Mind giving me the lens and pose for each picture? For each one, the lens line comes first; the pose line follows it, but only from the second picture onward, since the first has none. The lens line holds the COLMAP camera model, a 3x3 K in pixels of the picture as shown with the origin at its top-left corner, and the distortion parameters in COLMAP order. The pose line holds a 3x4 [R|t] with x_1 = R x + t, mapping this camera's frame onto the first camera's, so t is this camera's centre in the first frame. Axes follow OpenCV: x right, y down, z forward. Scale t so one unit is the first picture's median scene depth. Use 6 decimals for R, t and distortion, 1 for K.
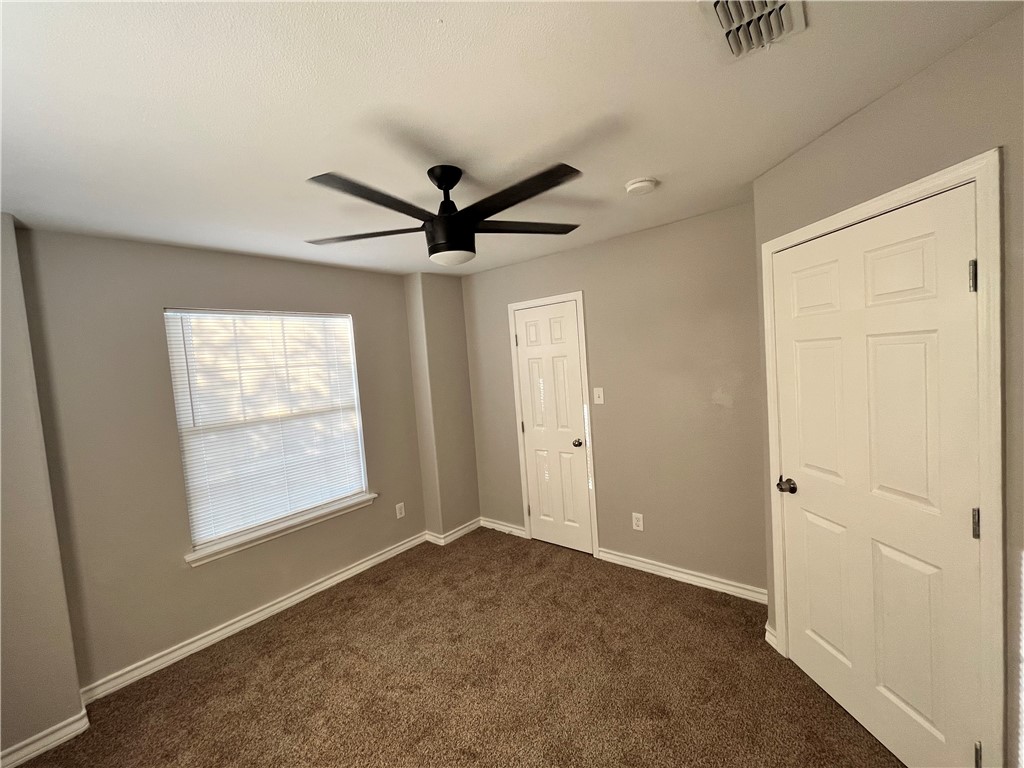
lens RADIAL K [[416.1, 0, 510.4], [0, 416.1, 383.9], [0, 0, 1]] dist [-0.001571, -0.000005]
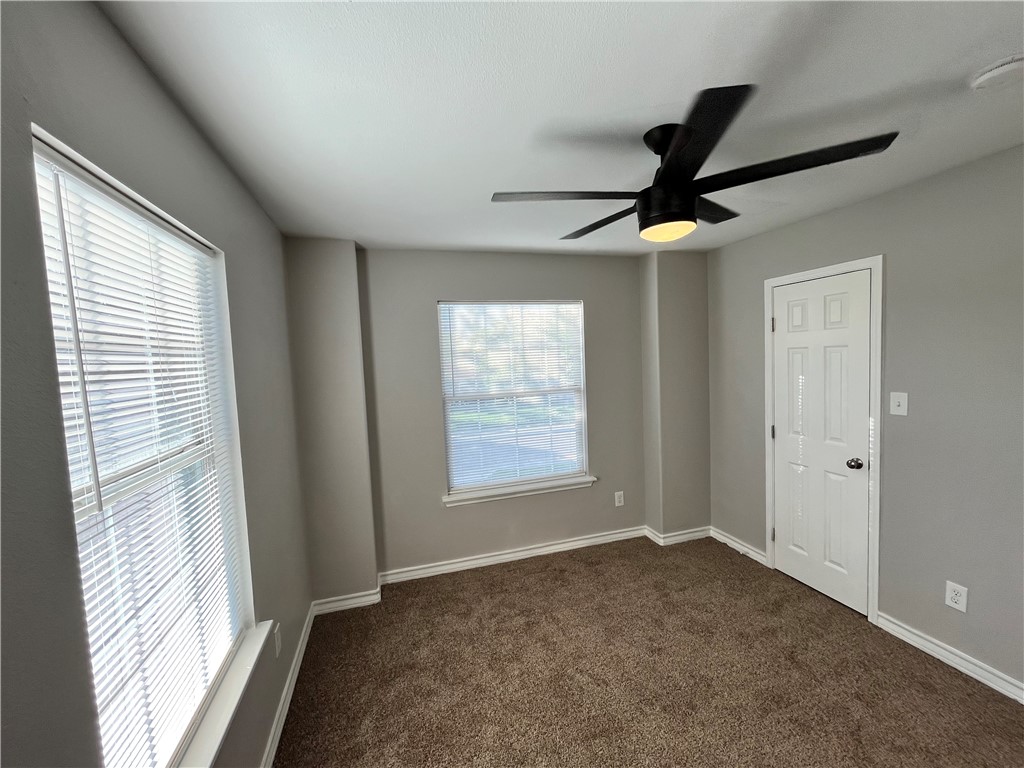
lens RADIAL K [[416.1, 0, 510.4], [0, 416.1, 383.9], [0, 0, 1]] dist [-0.001571, -0.000005]
pose [[0.829767, 0.073540, -0.553244, 0.054483], [-0.050979, 0.997124, 0.056082, -0.010484], [0.555777, -0.018331, 0.831129, 0.050139]]
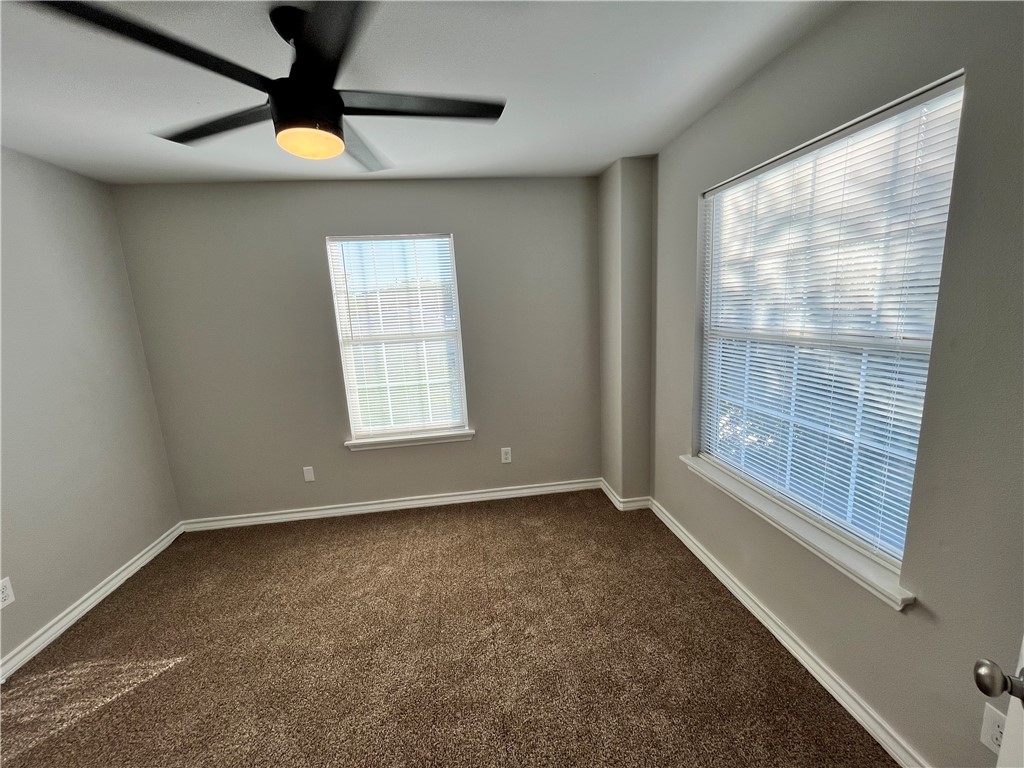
lens RADIAL K [[416.1, 0, 510.4], [0, 416.1, 383.9], [0, 0, 1]] dist [-0.001571, -0.000005]
pose [[-0.678096, 0.233875, -0.696770, 0.141149], [0.055530, 0.961614, 0.268729, -0.037292], [0.732873, 0.143533, -0.665053, 1.054907]]
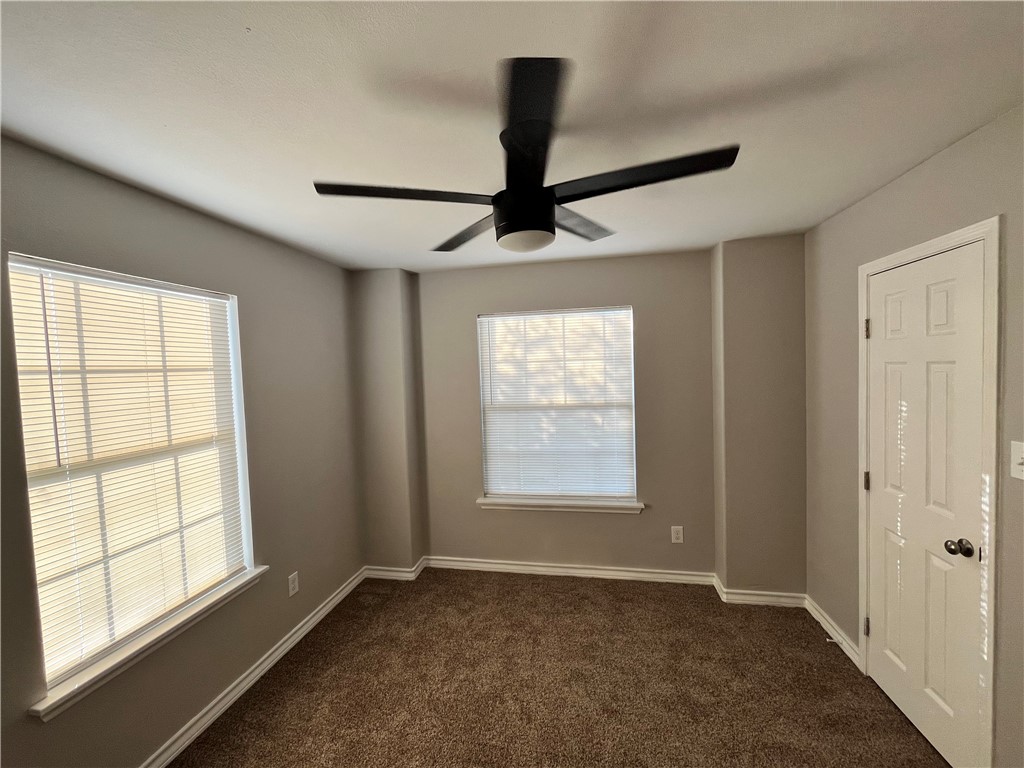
lens RADIAL K [[416.1, 0, 510.4], [0, 416.1, 383.9], [0, 0, 1]] dist [-0.001571, -0.000005]
pose [[0.477750, 0.094131, -0.873438, 0.329339], [-0.054945, 0.995498, 0.077232, -0.053731], [0.876776, 0.011093, 0.480771, 0.343465]]
